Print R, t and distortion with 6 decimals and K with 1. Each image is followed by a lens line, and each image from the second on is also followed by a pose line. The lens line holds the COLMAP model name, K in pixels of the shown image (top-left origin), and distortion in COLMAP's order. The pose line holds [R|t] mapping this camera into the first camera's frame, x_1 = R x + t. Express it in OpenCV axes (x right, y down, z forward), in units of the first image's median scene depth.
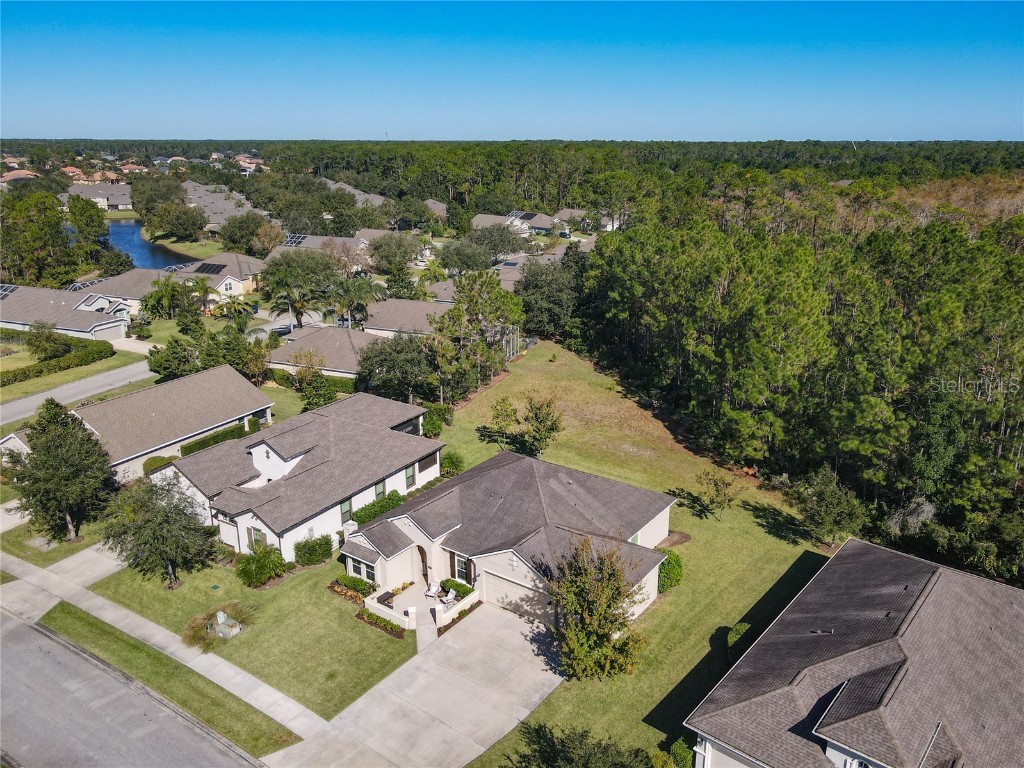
lens RADIAL K [[789.6, 0, 512.0], [0, 789.6, 384.0], [0, 0, 1]] dist [-0.002976, 0.007641]
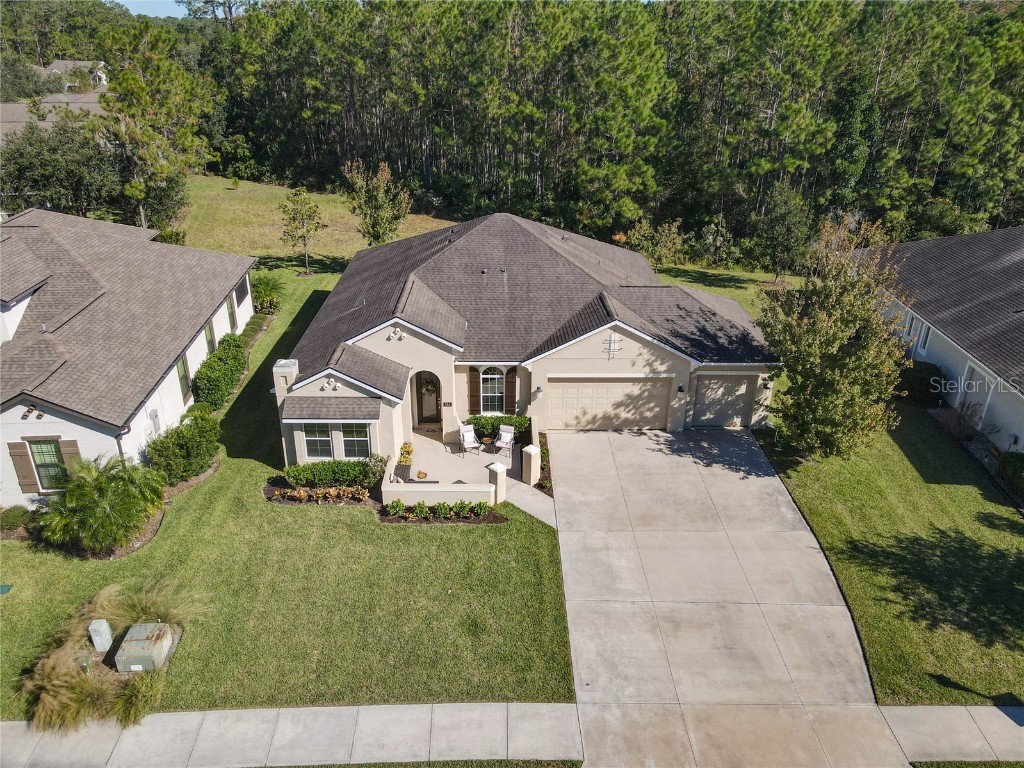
lens RADIAL K [[762.4, 0, 528.8], [0, 762.4, 387.0], [0, 0, 1]] dist [0.009975, 0.008814]
pose [[0.786055, -0.242325, 0.568679, -0.362840], [0.166286, 0.968941, 0.183037, 0.129564], [-0.595371, -0.049314, 0.801936, 0.527376]]
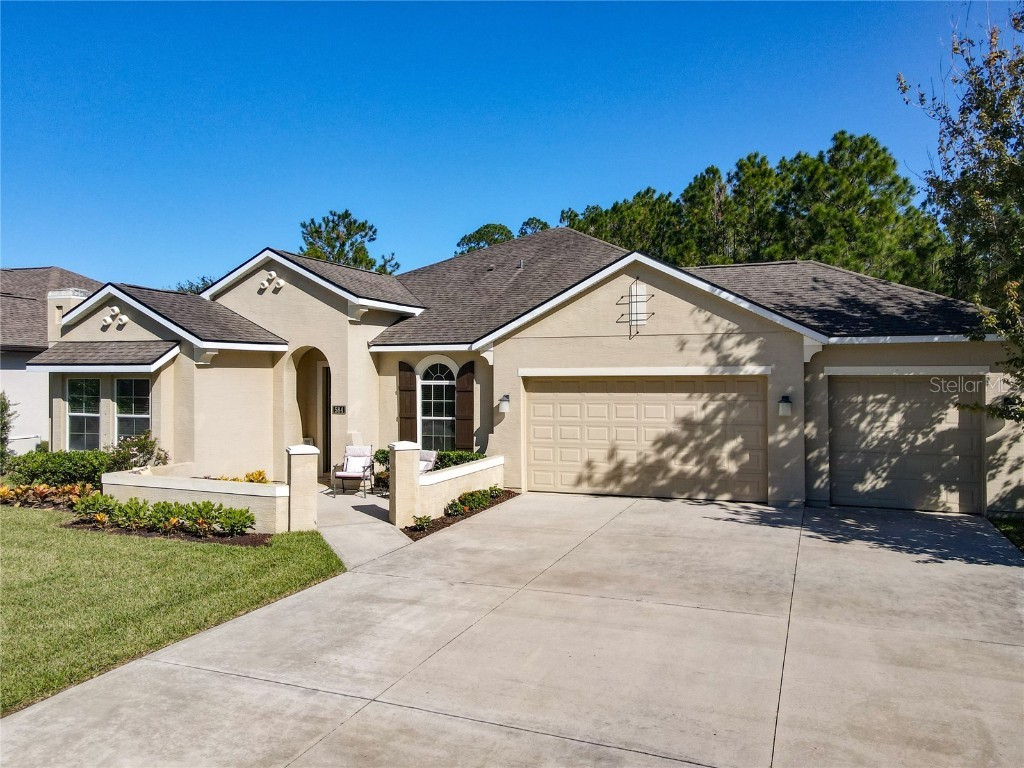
lens RADIAL K [[785.0, 0, 513.3], [0, 785.0, 370.5], [0, 0, 1]] dist [0.034681, 0.003165]
pose [[0.968510, 0.002025, 0.248968, -0.114722], [0.076280, 0.949466, -0.304460, 0.317980], [-0.237003, 0.313864, 0.919412, 0.680902]]
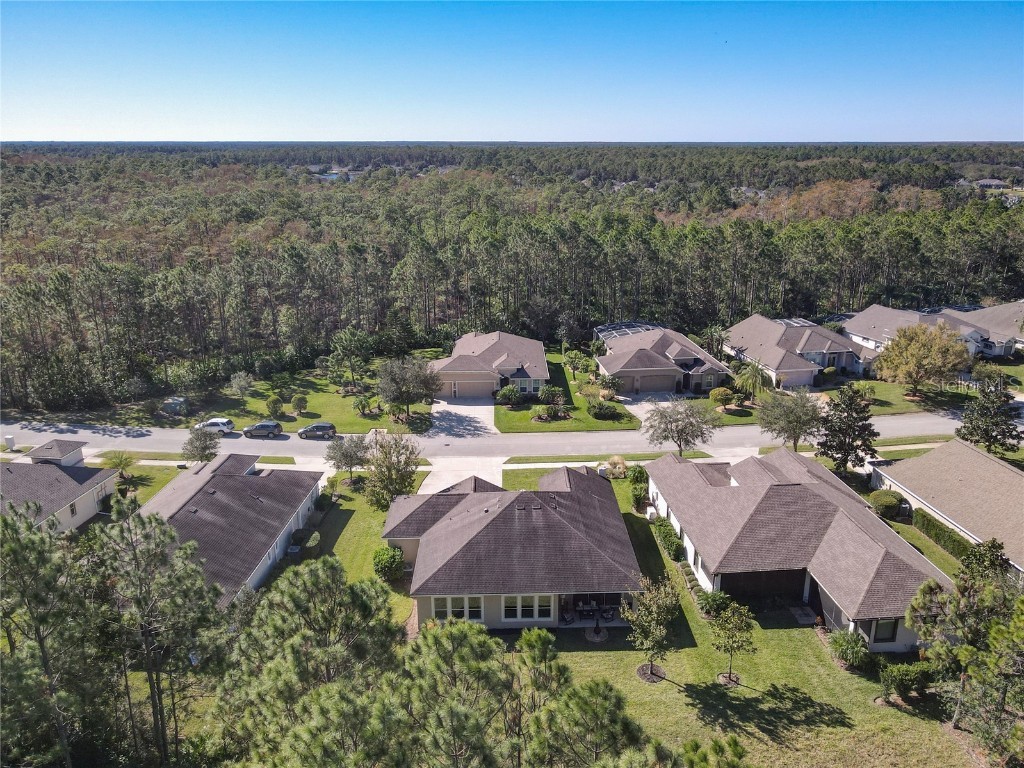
lens RADIAL K [[770.7, 0, 522.0], [0, 770.7, 379.0], [0, 0, 1]] dist [0.009198, 0.012872]
pose [[-0.791664, 0.177132, -0.584715, 0.645157], [-0.184474, 0.843077, 0.505164, -0.590982], [0.582440, 0.507785, -0.634758, 1.685735]]
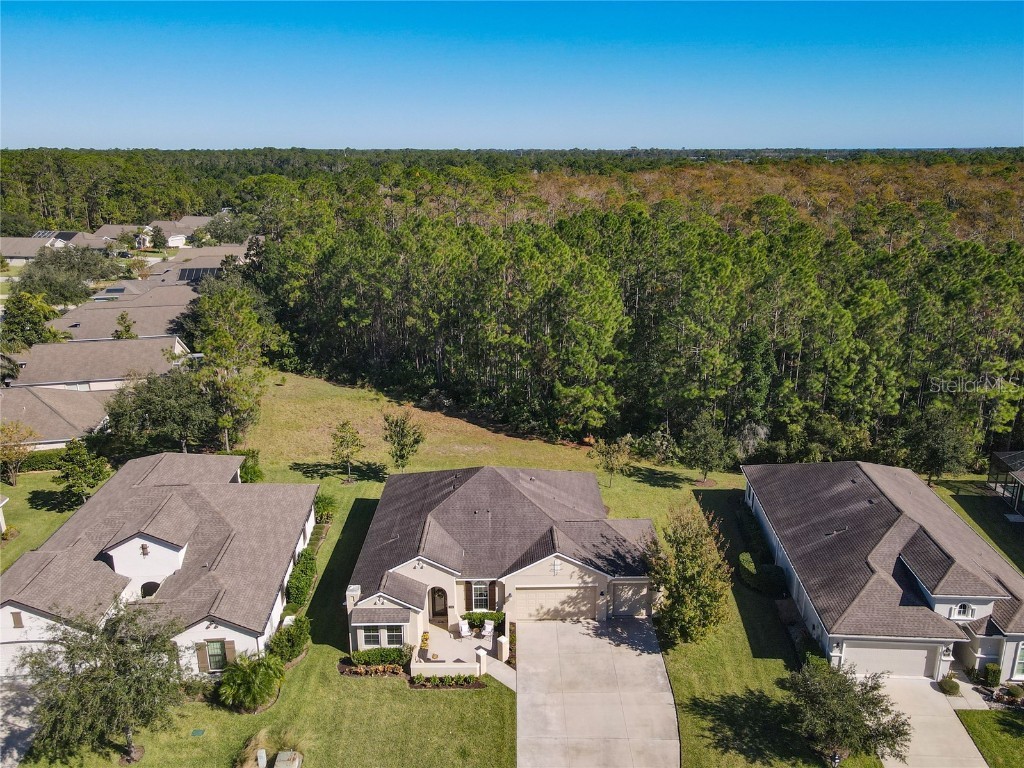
lens RADIAL K [[808.6, 0, 528.7], [0, 808.6, 383.0], [0, 0, 1]] dist [0.007922, -0.000091]
pose [[0.796381, -0.171604, 0.579939, -0.515248], [0.182042, 0.982447, 0.040723, -0.035136], [-0.576747, 0.073142, 0.813642, 0.192699]]
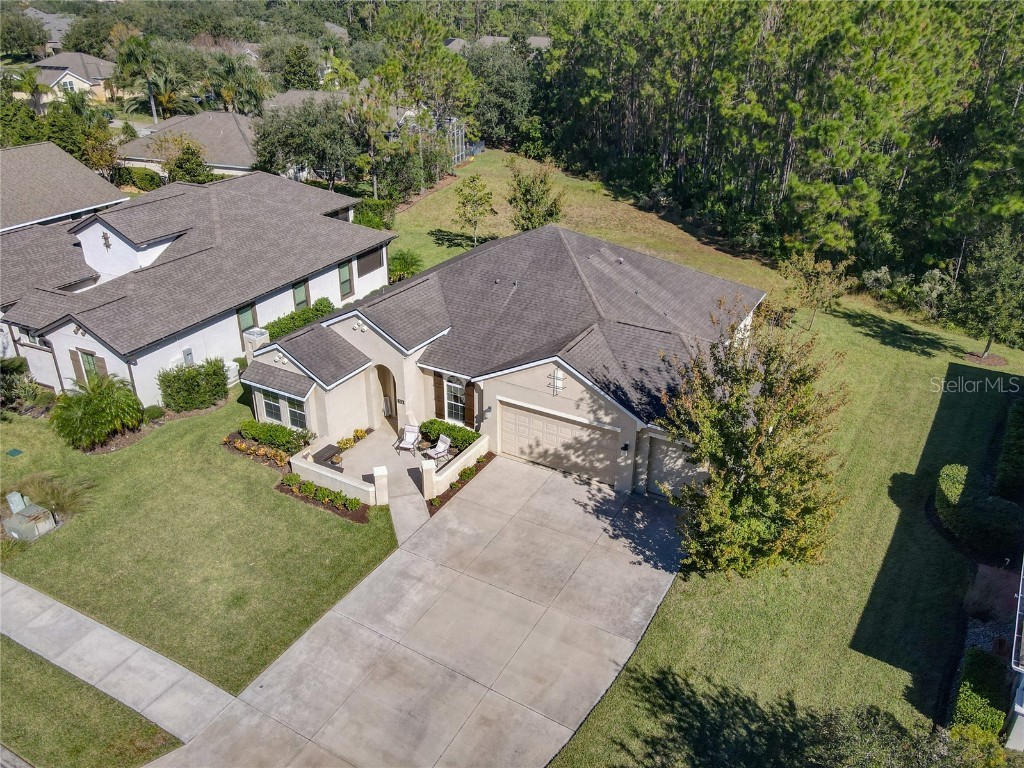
lens RADIAL K [[781.7, 0, 512.0], [0, 781.7, 384.0], [0, 0, 1]] dist [0.007609, 0.010170]
pose [[0.992487, -0.035538, 0.117075, -0.089386], [0.017326, 0.988067, 0.153046, 0.131205], [-0.121117, -0.149868, 0.981259, 0.420667]]
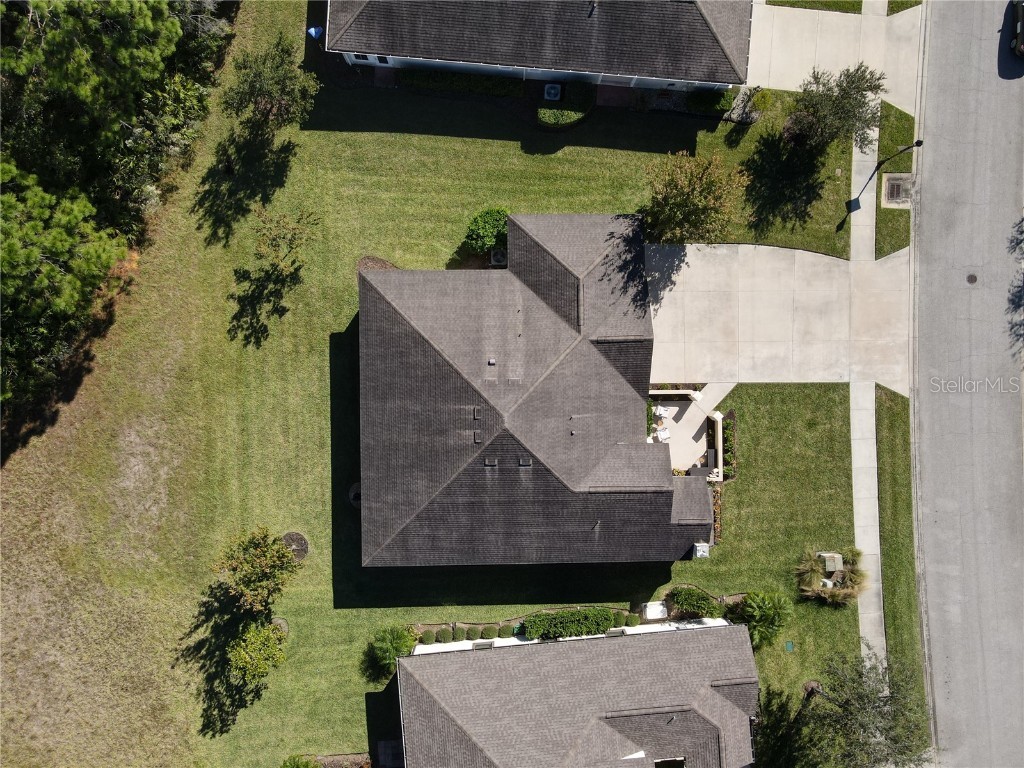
lens RADIAL K [[729.6, 0, 512.0], [0, 729.6, 384.0], [0, 0, 1]] dist [0.006532, 0.004512]
pose [[-0.594333, -0.803836, -0.024835, 0.065677], [0.204731, -0.181092, 0.961920, -0.545355], [-0.777723, 0.566616, 0.272199, 0.860770]]
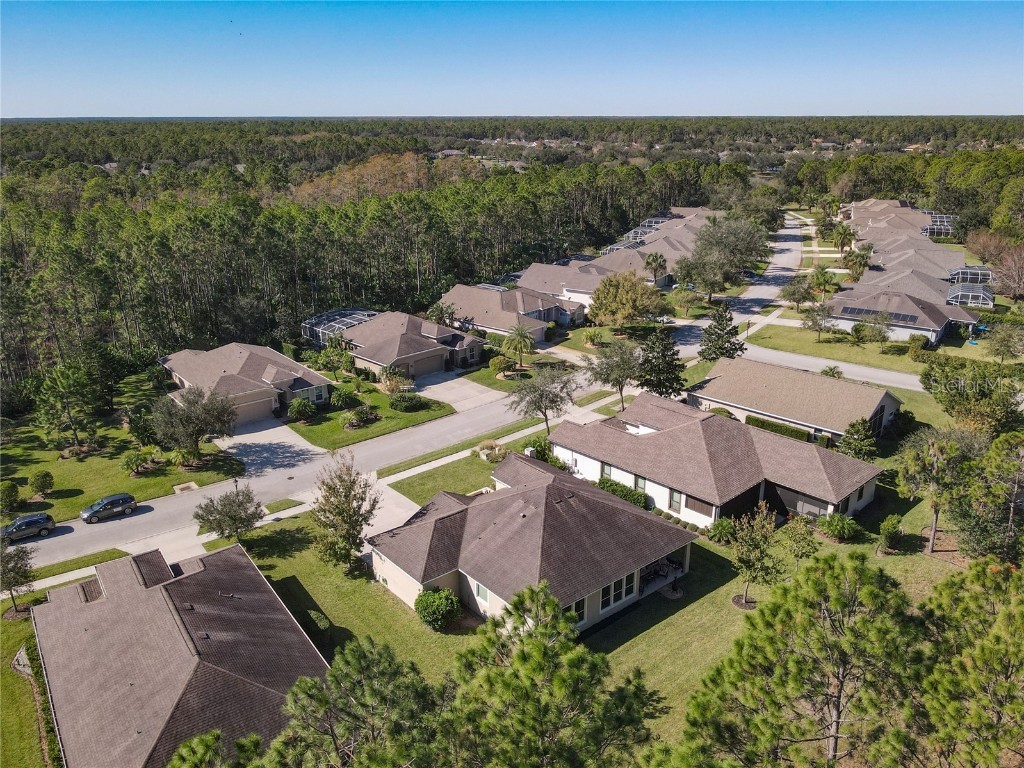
lens RADIAL K [[789.6, 0, 512.0], [0, 789.6, 384.0], [0, 0, 1]] dist [-0.002976, 0.007641]
pose [[-0.256469, 0.312153, -0.914759, 0.991542], [-0.283470, 0.880506, 0.379940, -0.419536], [0.924050, 0.356750, -0.137337, 1.122553]]
